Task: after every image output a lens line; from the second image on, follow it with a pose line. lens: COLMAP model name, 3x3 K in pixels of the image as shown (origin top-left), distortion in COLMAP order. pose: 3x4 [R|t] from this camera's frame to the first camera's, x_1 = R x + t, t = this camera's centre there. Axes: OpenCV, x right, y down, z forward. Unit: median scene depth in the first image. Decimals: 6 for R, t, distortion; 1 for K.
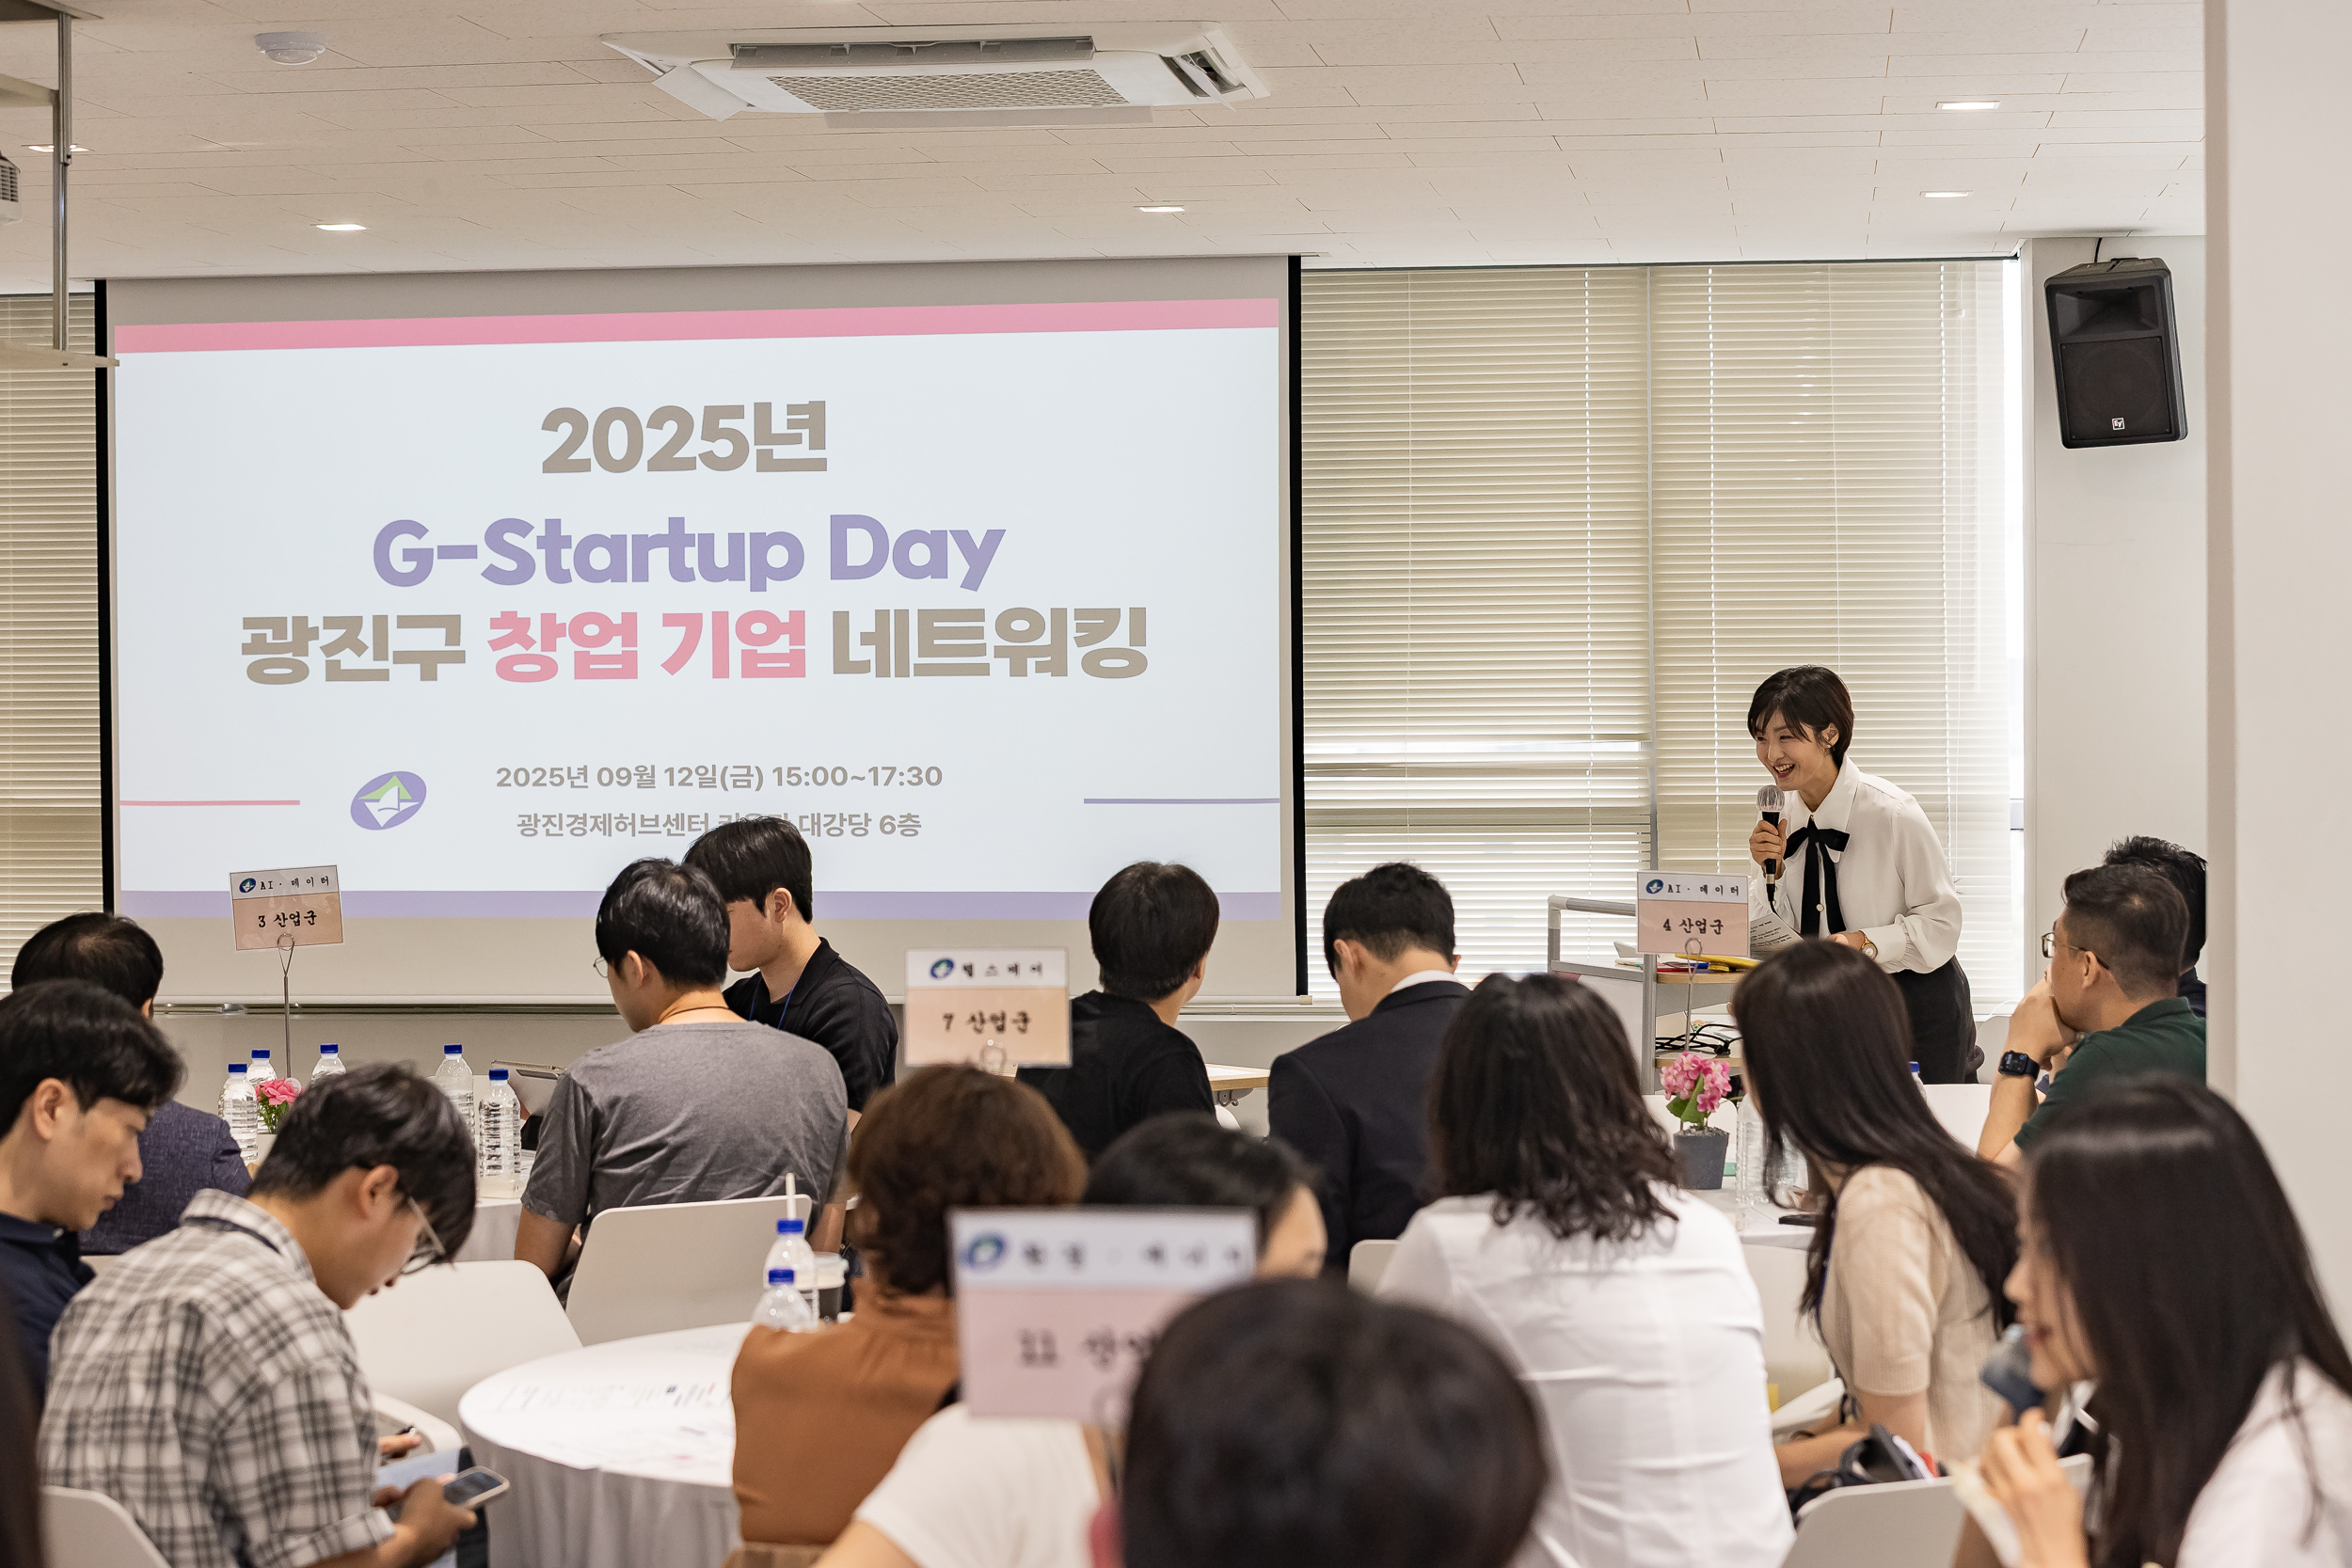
lens RADIAL K [[5080.0, 0, 1245.8], [0, 5080.0, 785.5], [0, 0, 1]] dist [-0.085792, -0.261698]
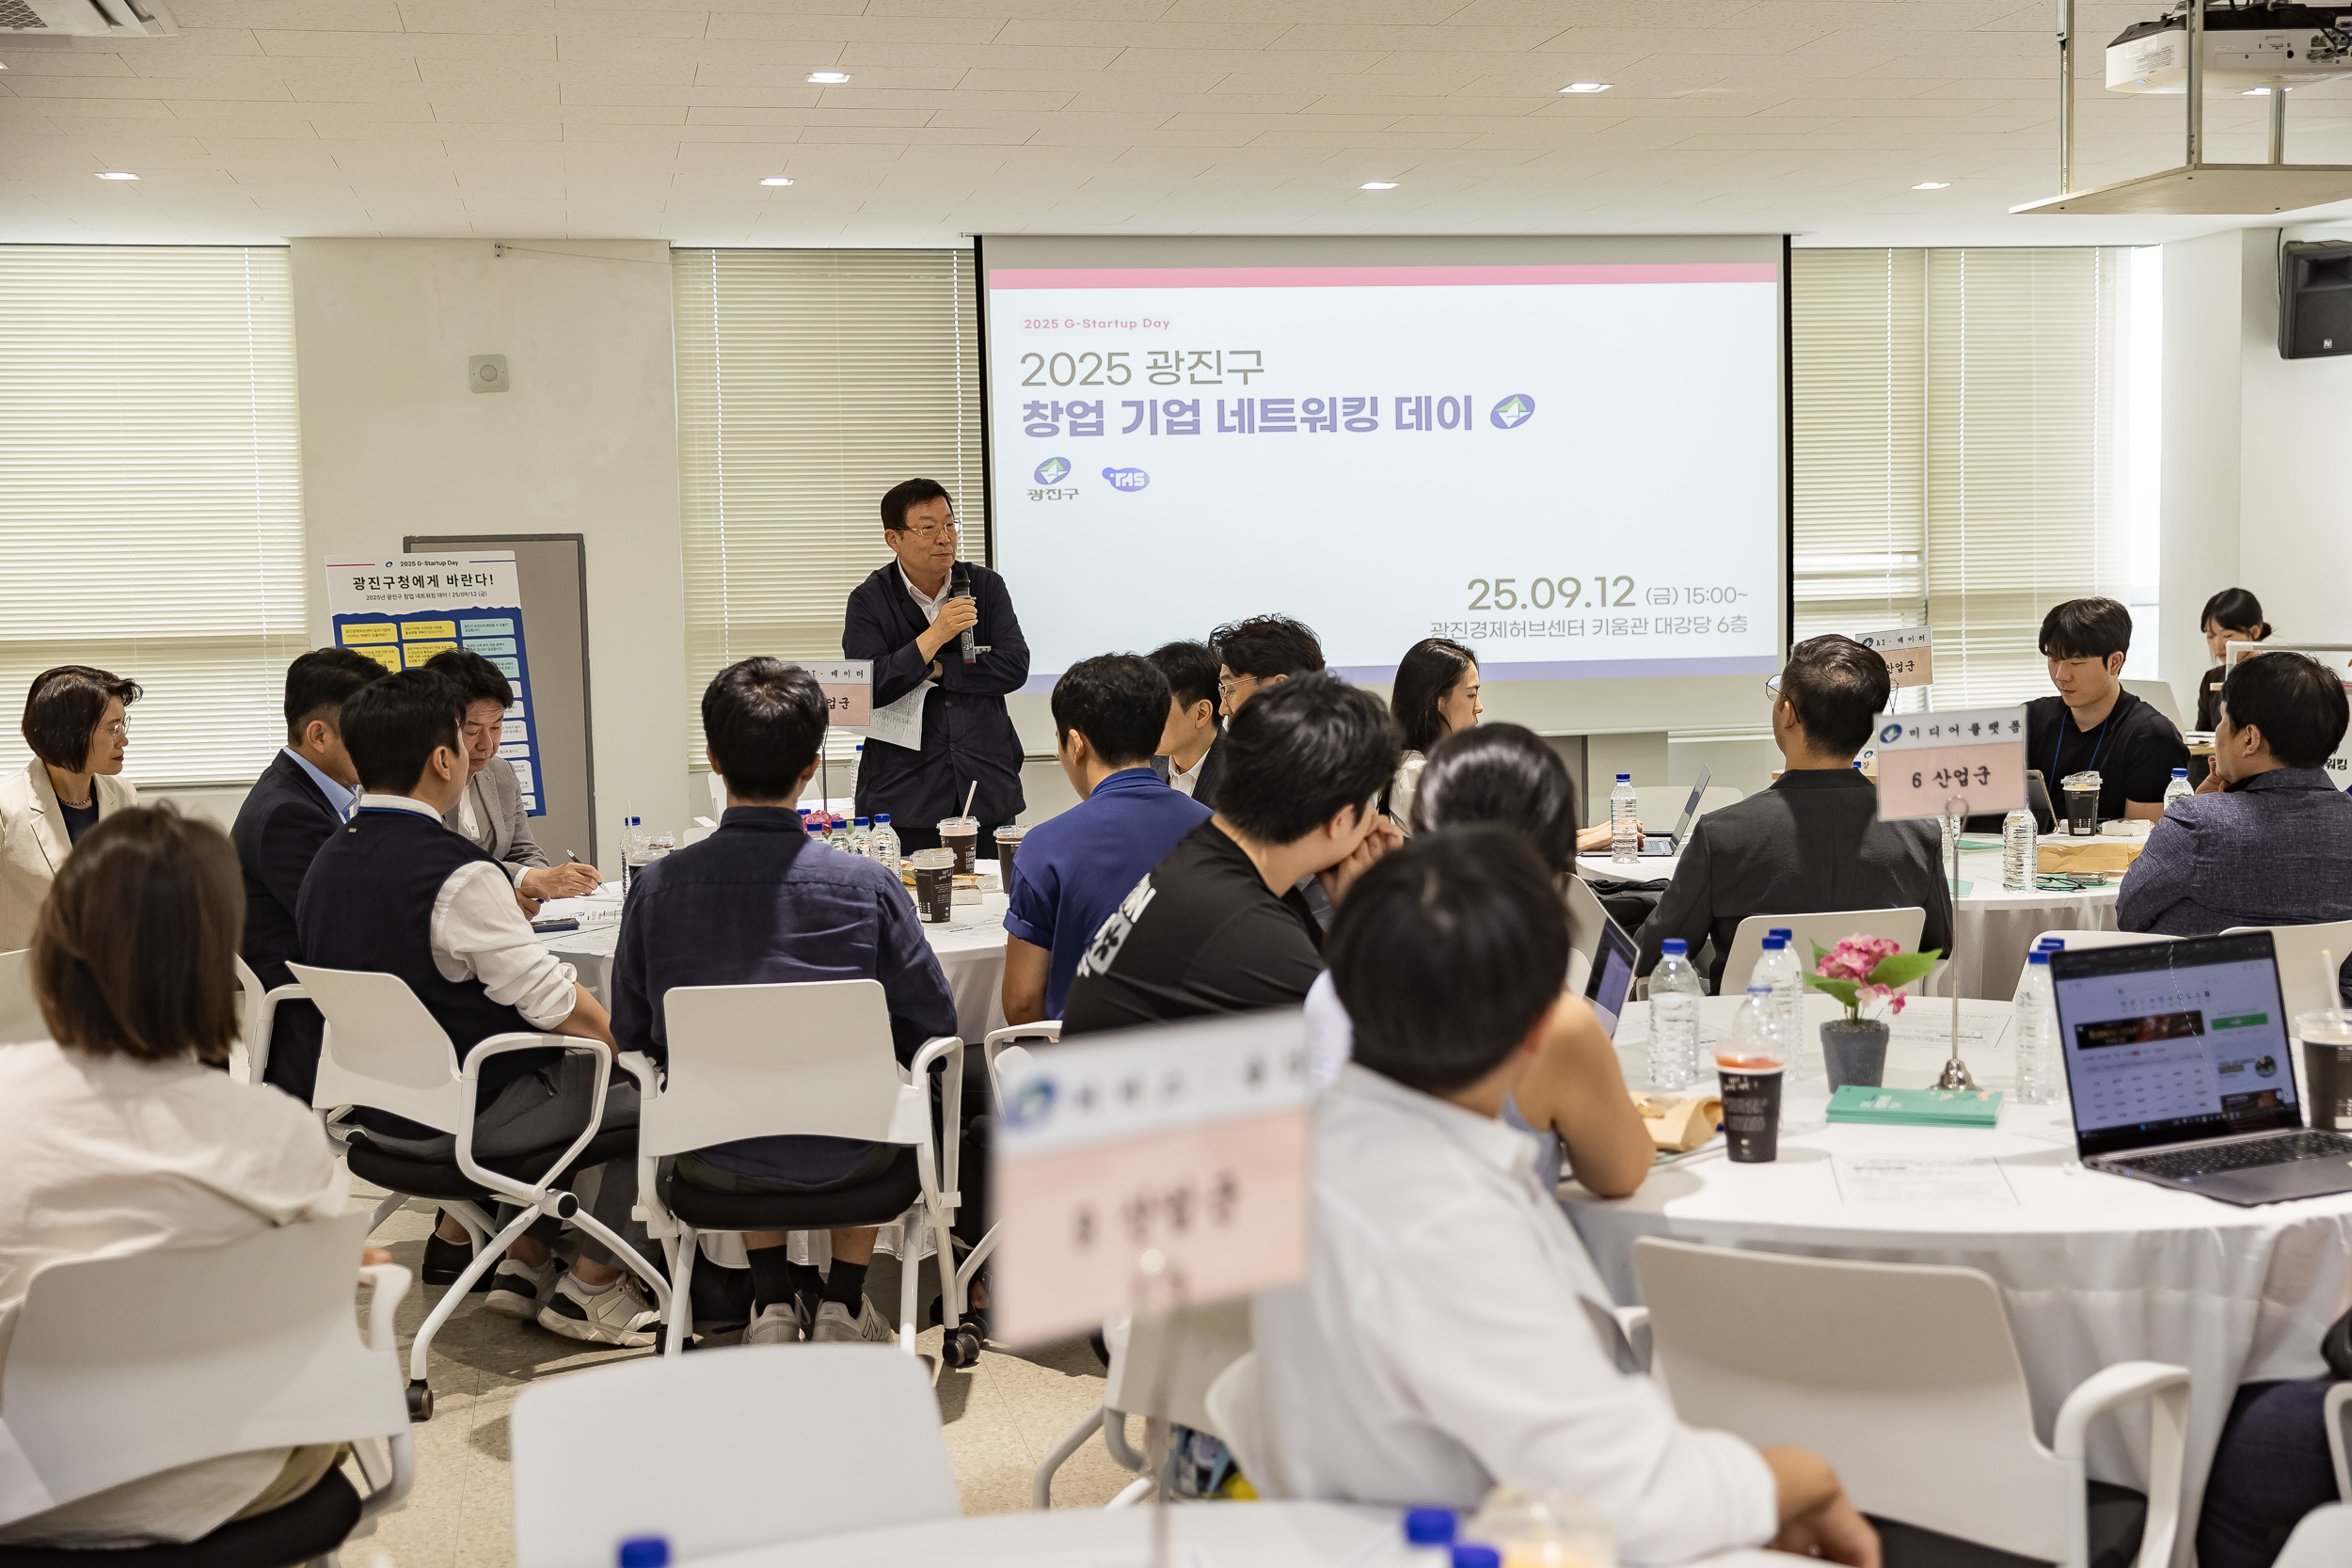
lens RADIAL K [[2794.3, 0, 1168.1], [0, 2794.3, 791.5], [0, 0, 1]] dist [0.042816, -0.003115]
pose [[0.951892, -0.038190, 0.304044, -0.608875], [0.021381, 0.998063, 0.058423, 0.012481], [-0.305686, -0.049112, 0.950865, 0.356876]]
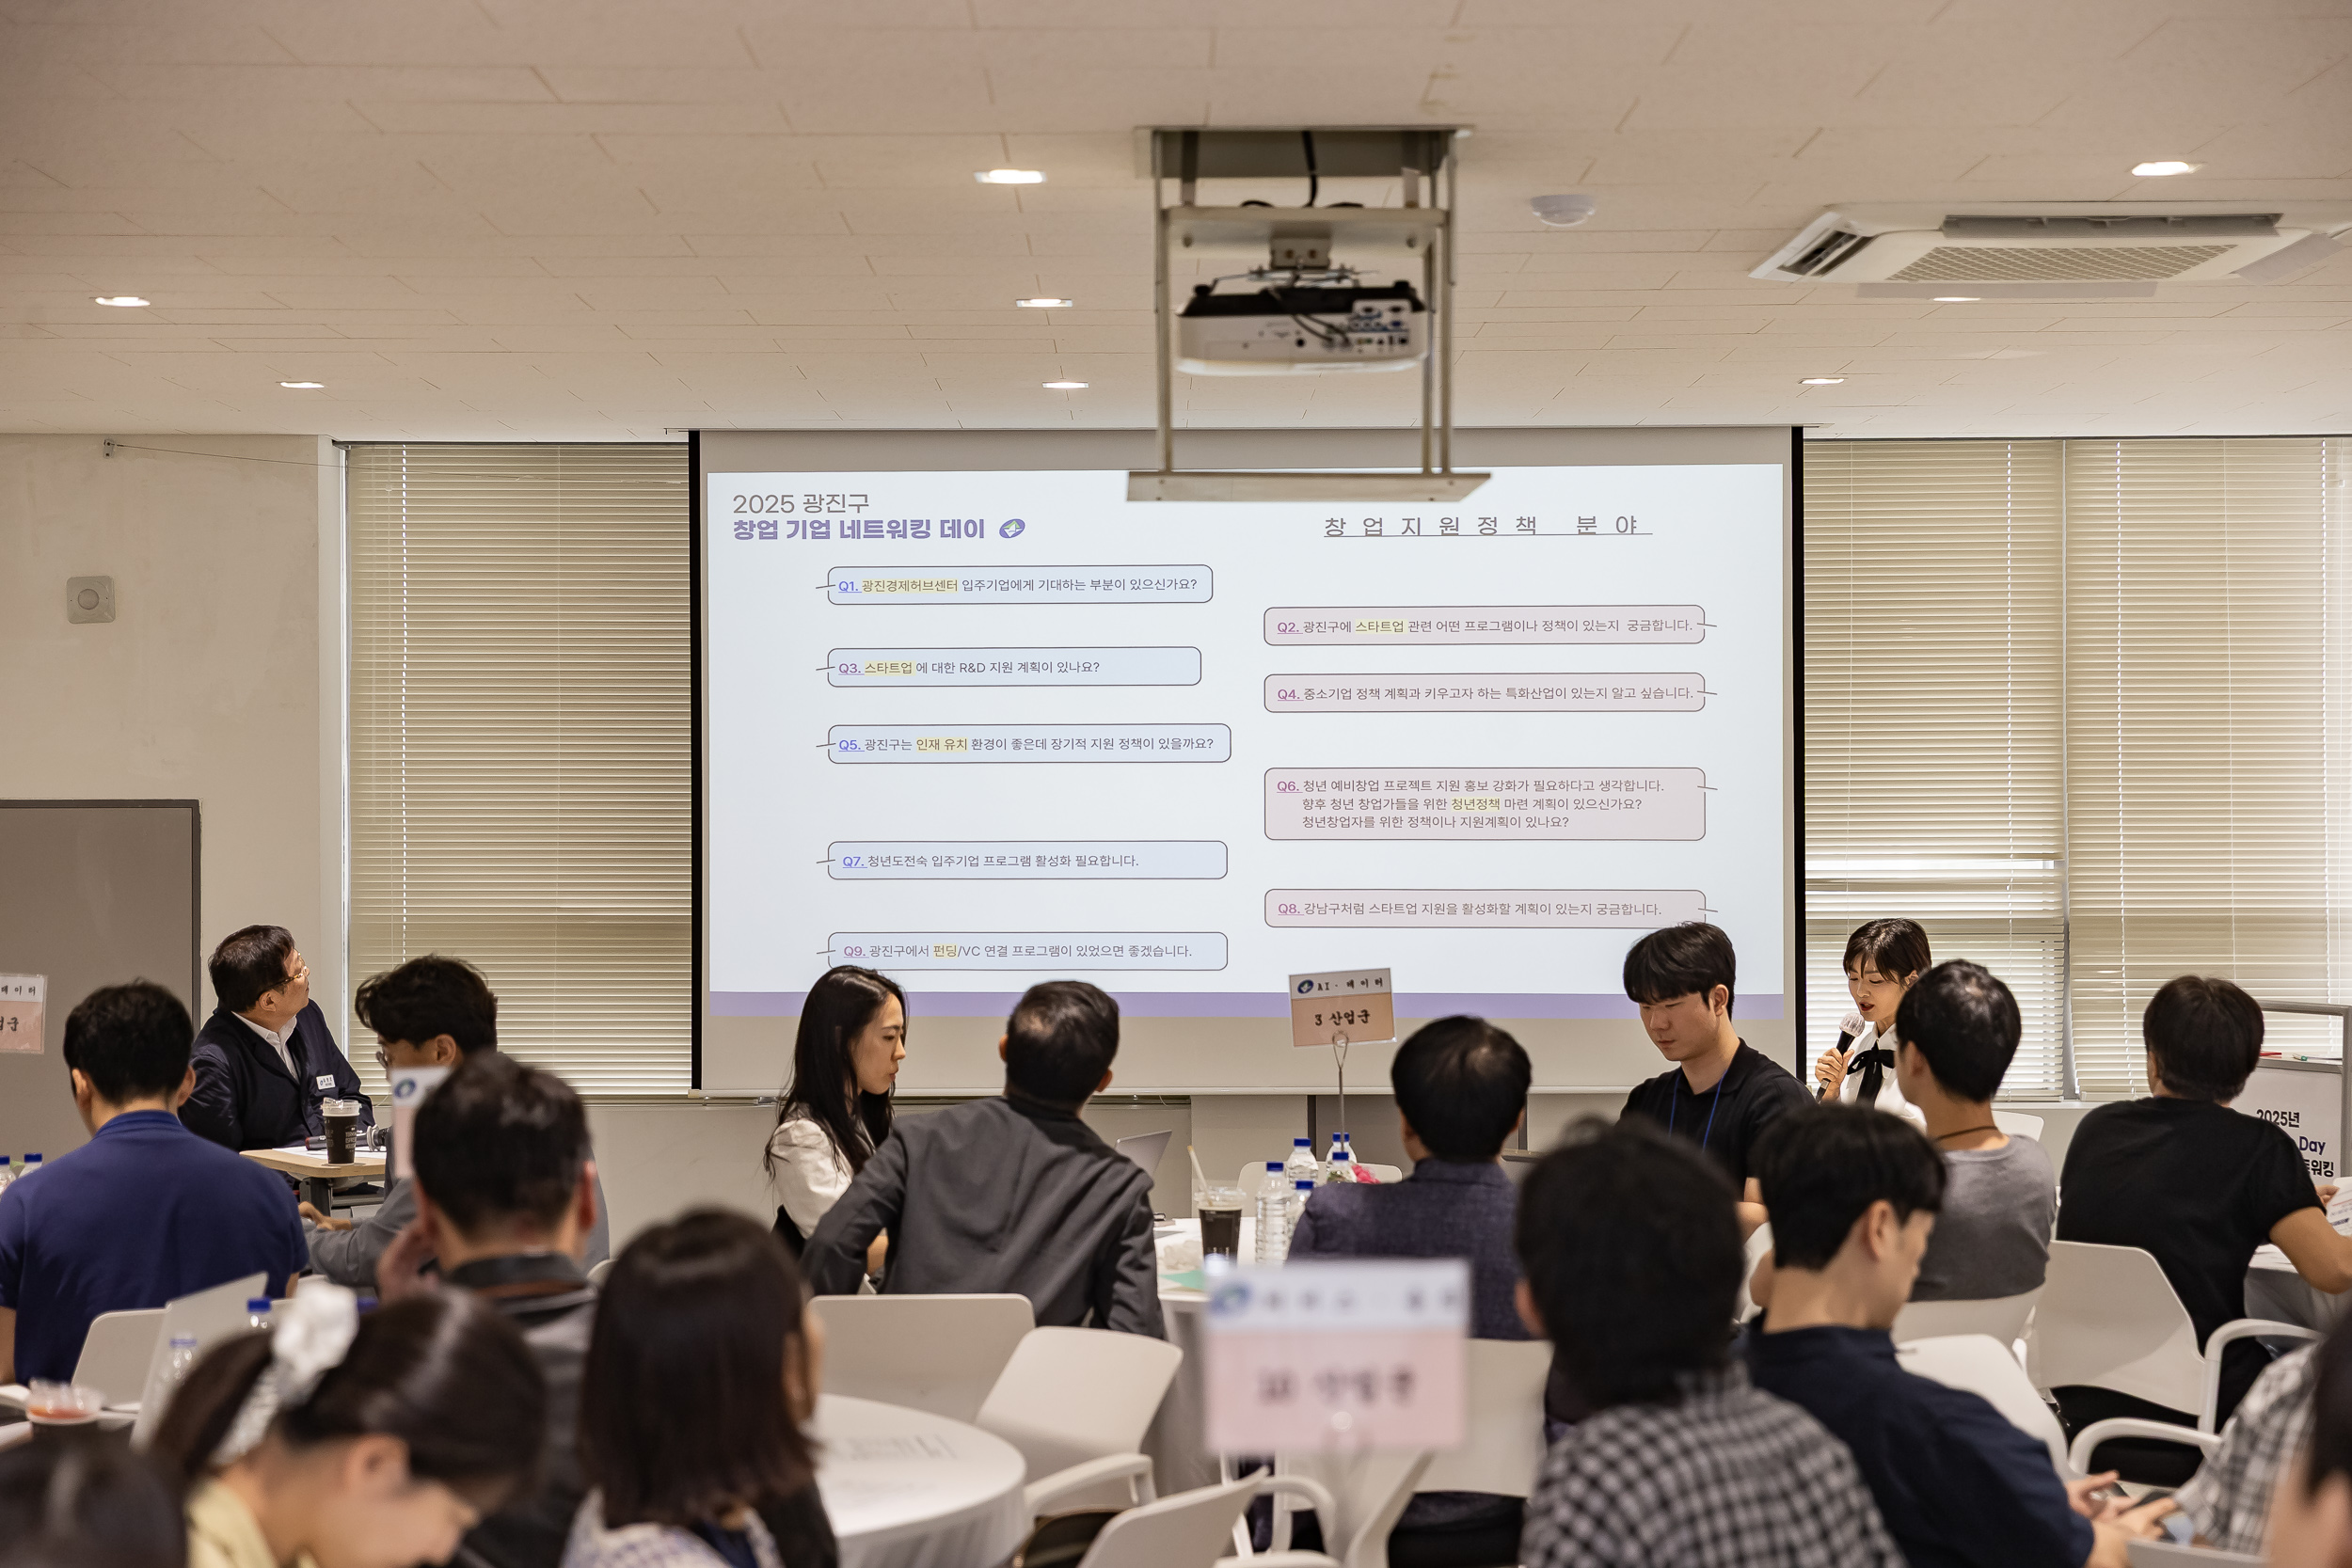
lens RADIAL K [[4399.2, 0, 1244.1], [0, 4399.2, 789.4], [0, 0, 1]] dist [0.098761, 0.118189]
pose [[0.993337, 0.005002, 0.115135, -0.318792], [-0.002069, 0.999671, -0.025580, 0.001620], [-0.115225, 0.025171, 0.993020, 0.065934]]
